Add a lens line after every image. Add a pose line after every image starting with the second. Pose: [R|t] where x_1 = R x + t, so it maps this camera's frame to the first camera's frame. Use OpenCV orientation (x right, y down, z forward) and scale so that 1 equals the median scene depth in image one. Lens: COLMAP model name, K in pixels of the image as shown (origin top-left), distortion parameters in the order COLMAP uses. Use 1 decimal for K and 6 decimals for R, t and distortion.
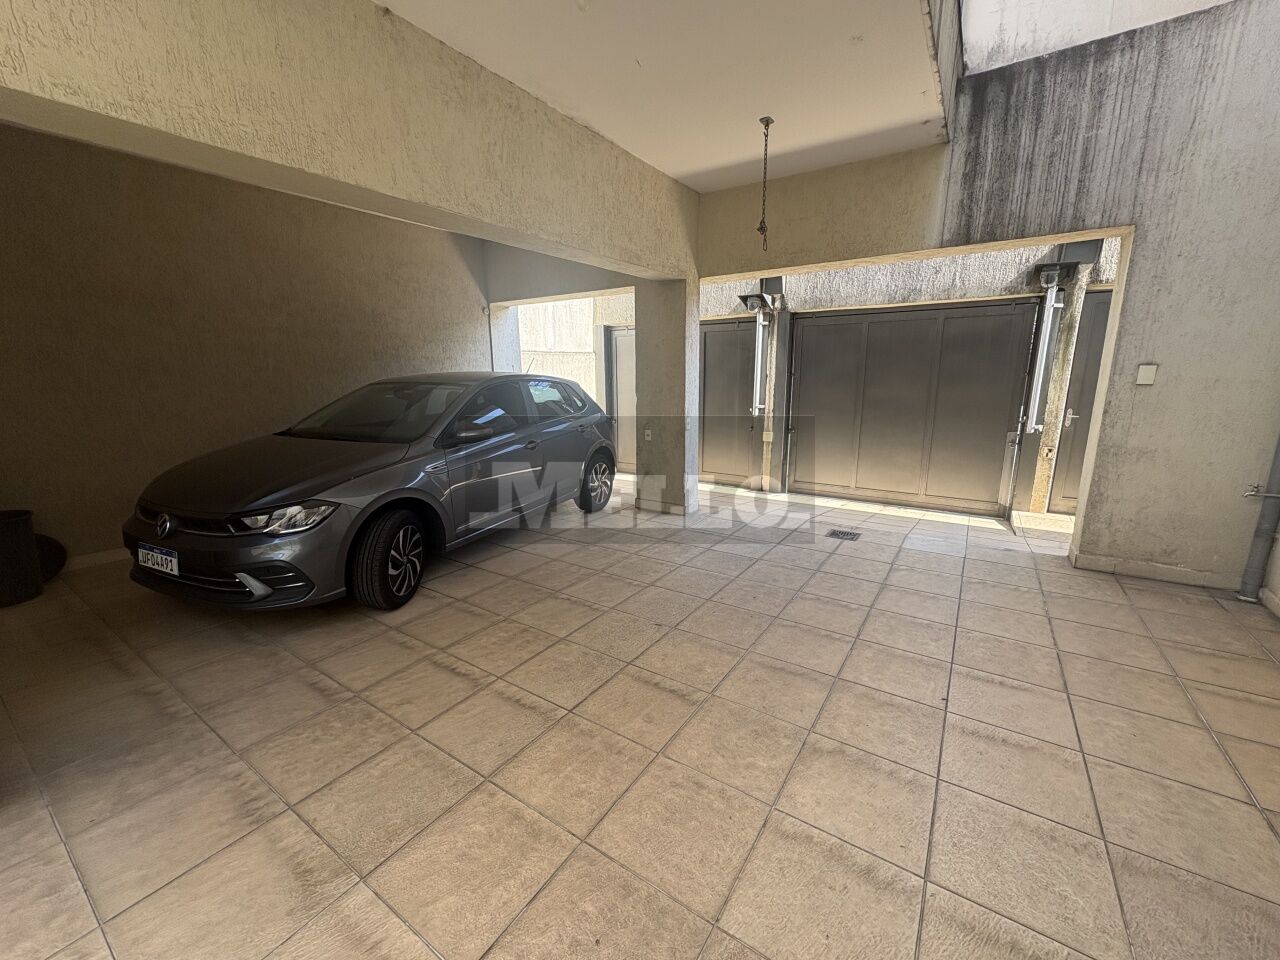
lens RADIAL K [[510.7, 0, 641.5], [0, 510.7, 480.1], [0, 0, 1]] dist [-0.001523, -0.000078]
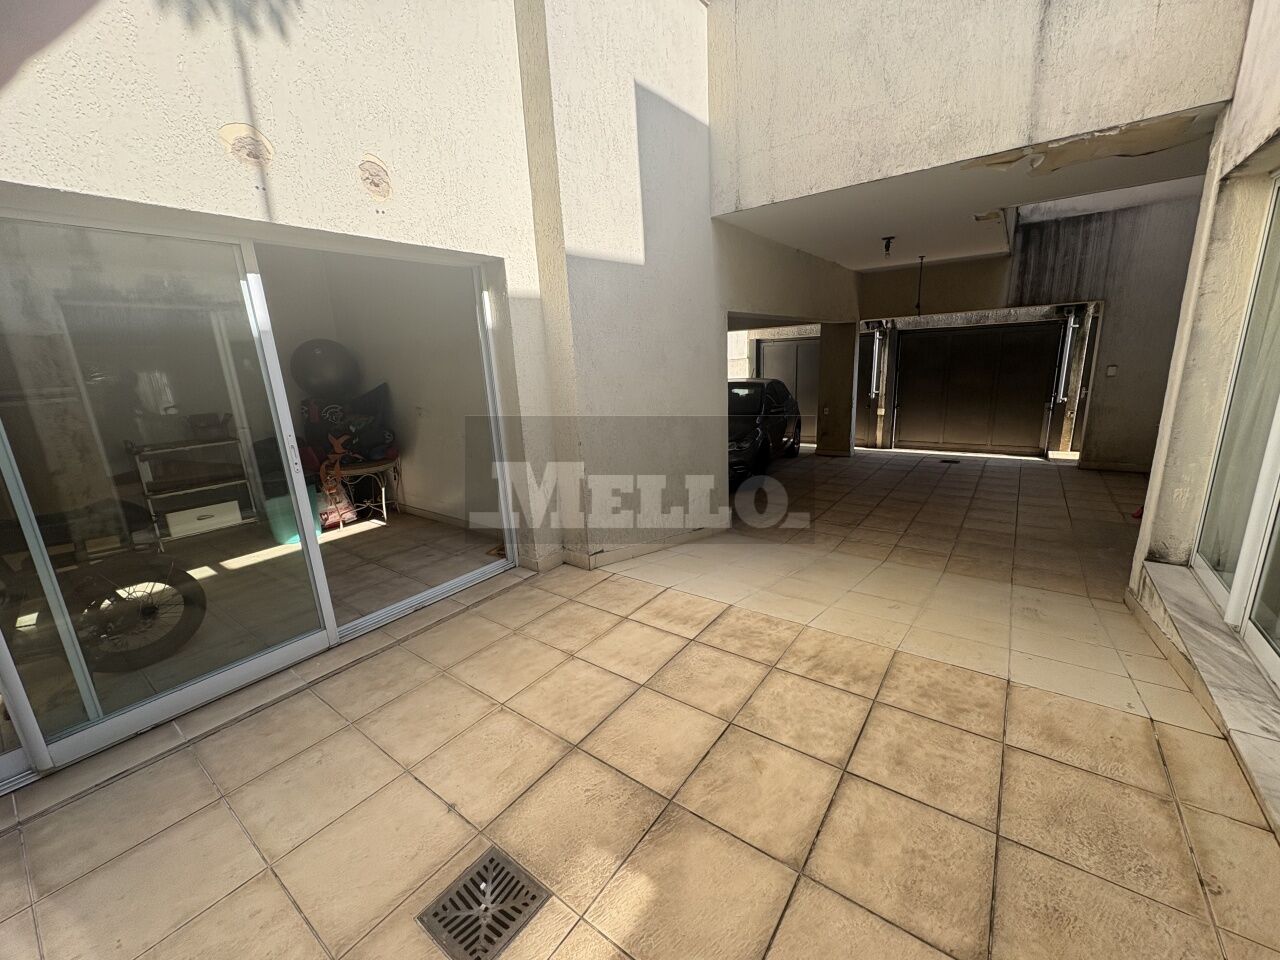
lens RADIAL K [[510.7, 0, 641.7], [0, 510.7, 480.6], [0, 0, 1]] dist [-0.001523, -0.000078]
pose [[0.998016, -0.024227, -0.058119, -0.771775], [0.025526, 0.999438, 0.021709, 0.138572], [0.057561, -0.023149, 0.998074, -1.135668]]
